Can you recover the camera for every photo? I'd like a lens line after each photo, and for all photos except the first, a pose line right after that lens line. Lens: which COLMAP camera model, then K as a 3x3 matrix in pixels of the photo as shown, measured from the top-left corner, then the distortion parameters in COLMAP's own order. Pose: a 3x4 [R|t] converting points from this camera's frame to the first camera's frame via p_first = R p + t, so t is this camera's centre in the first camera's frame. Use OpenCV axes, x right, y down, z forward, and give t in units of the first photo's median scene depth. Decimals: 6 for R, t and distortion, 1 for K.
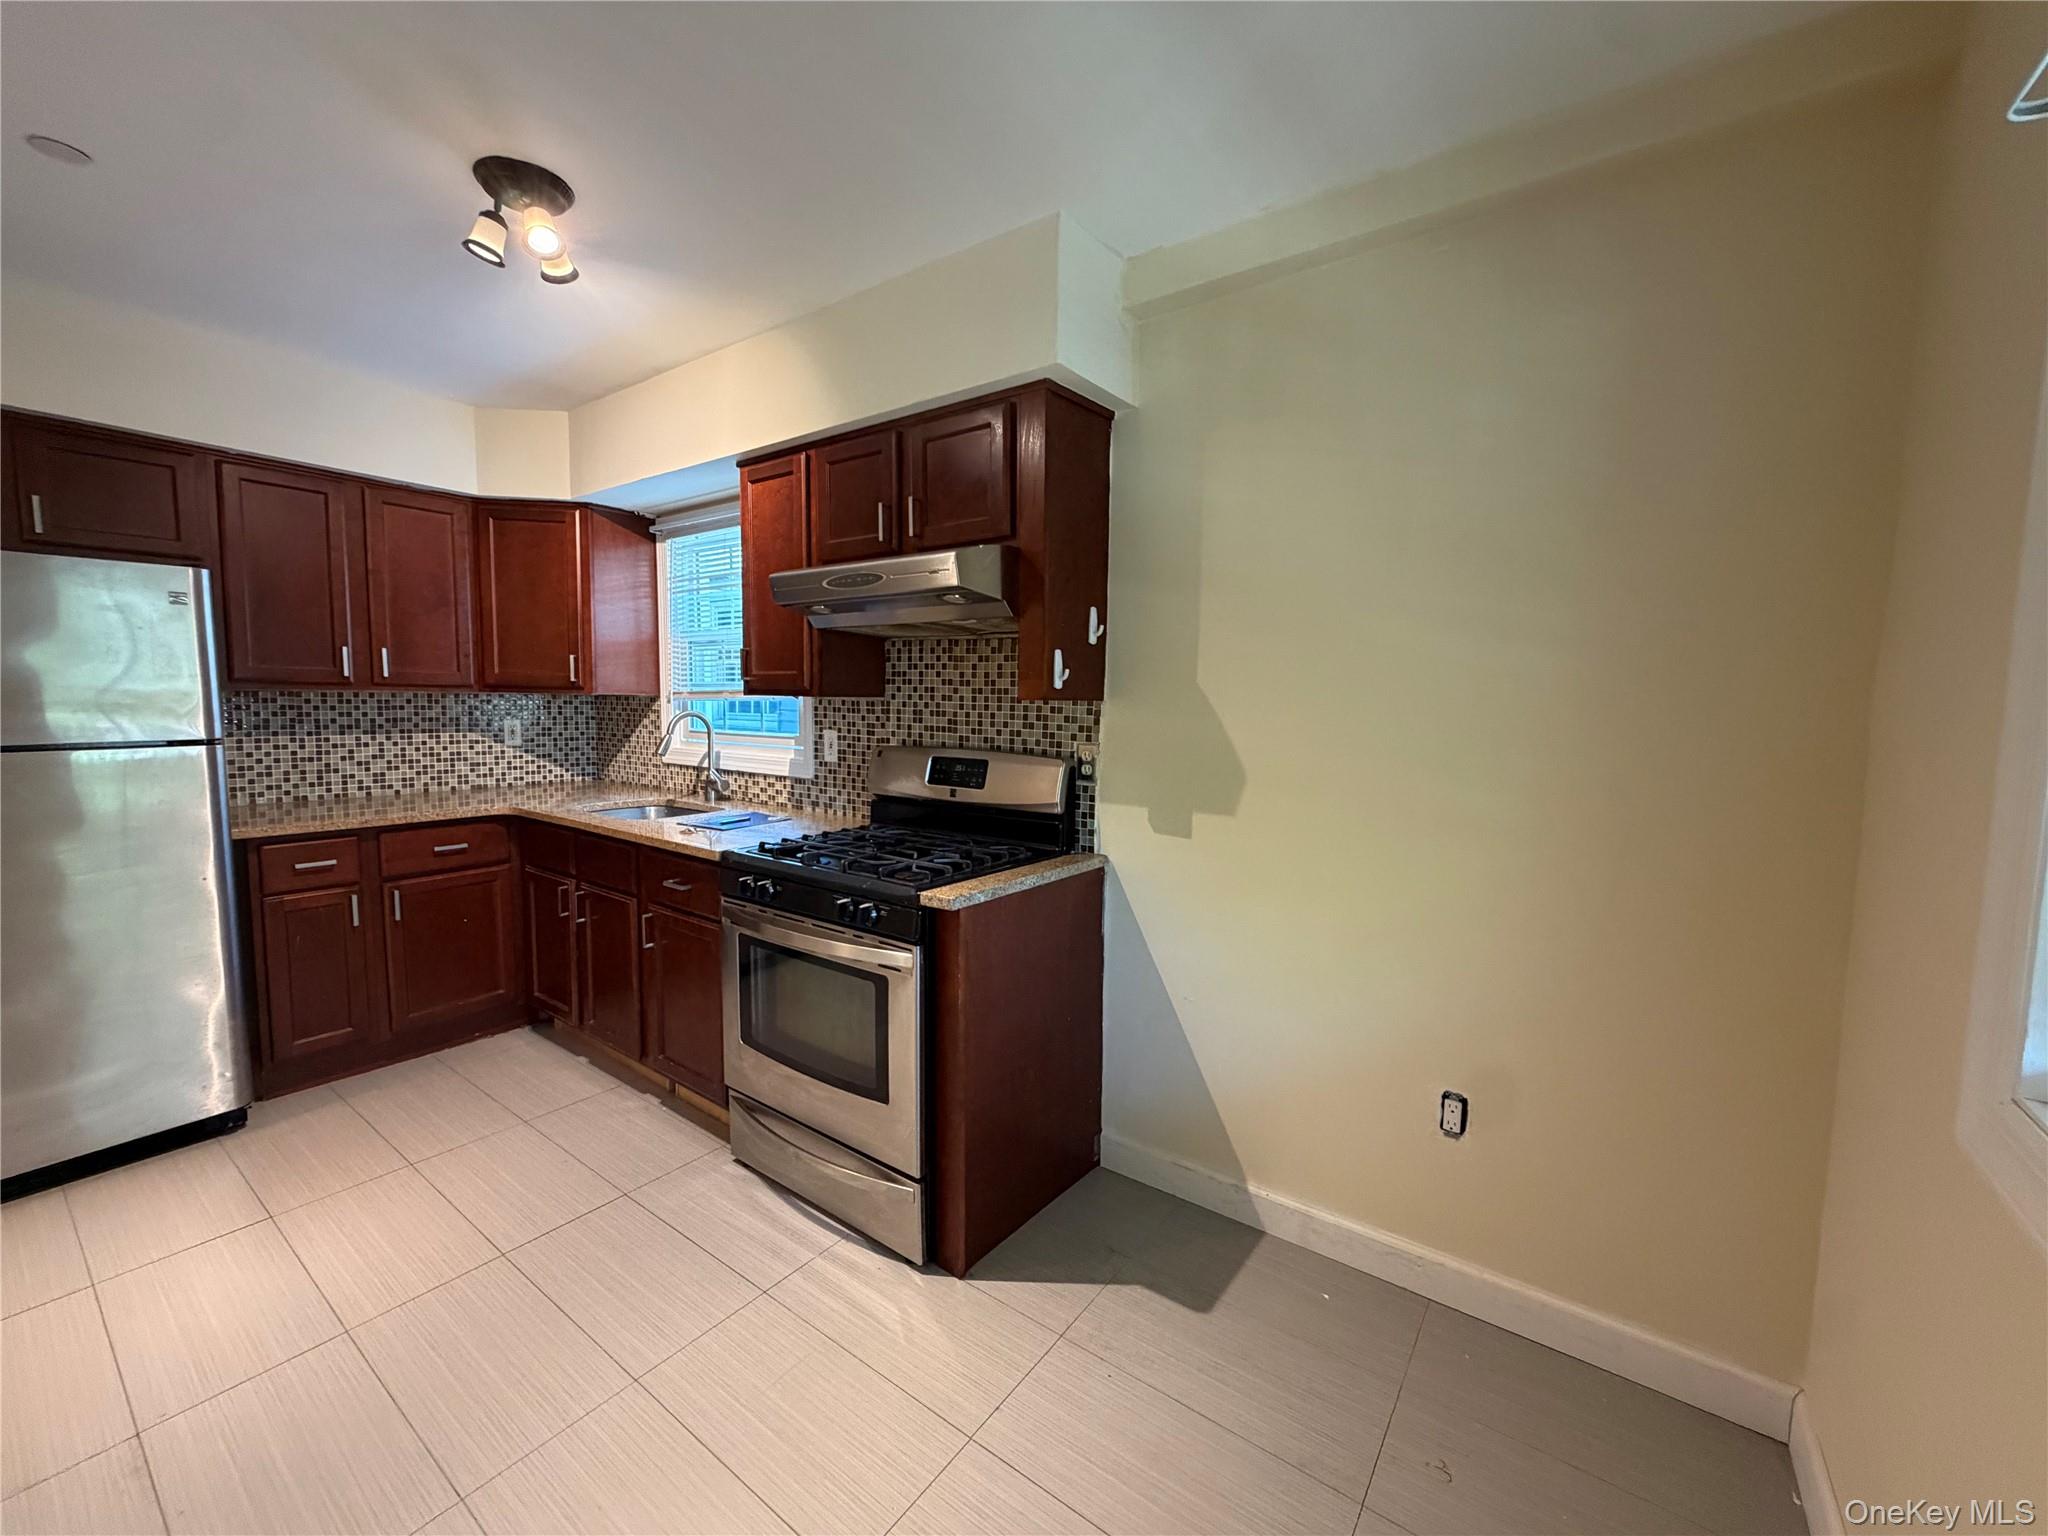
lens RADIAL K [[817.7, 0, 1017.5], [0, 817.7, 767.6], [0, 0, 1]] dist [-0.001006, -0.000166]
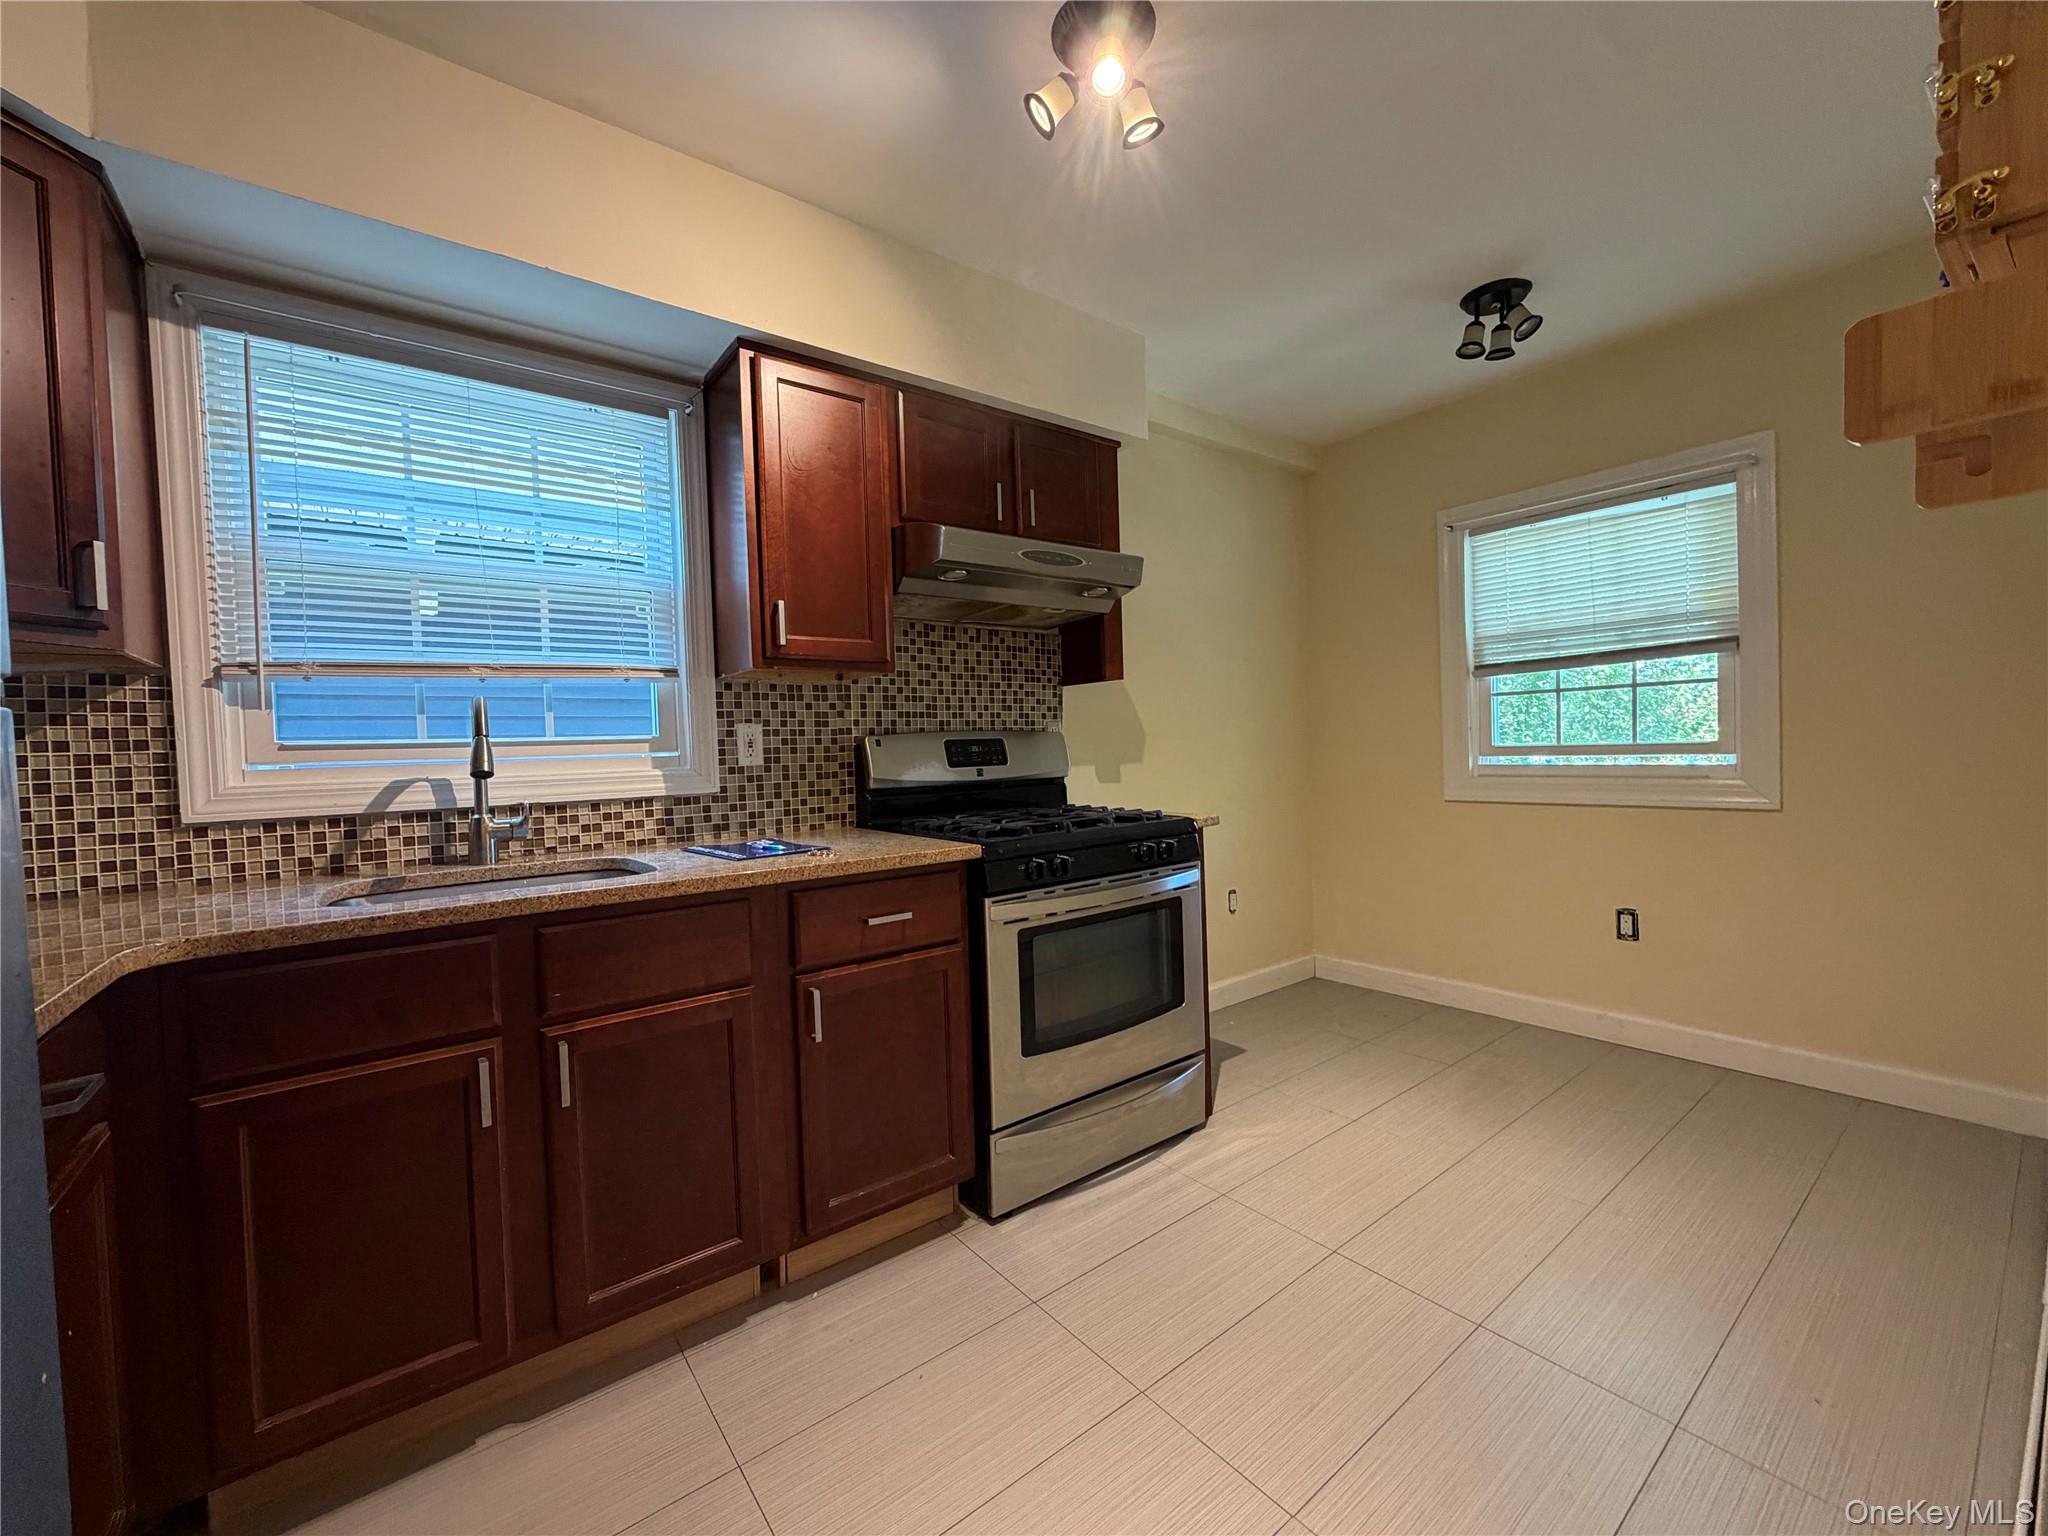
lens RADIAL K [[817.7, 0, 1016.6], [0, 817.7, 766.0], [0, 0, 1]] dist [-0.001006, -0.000166]
pose [[0.276388, -0.047240, 0.959884, -1.005989], [0.118999, 0.992787, 0.014595, 0.012796], [-0.953650, 0.110191, 0.280016, 0.633952]]
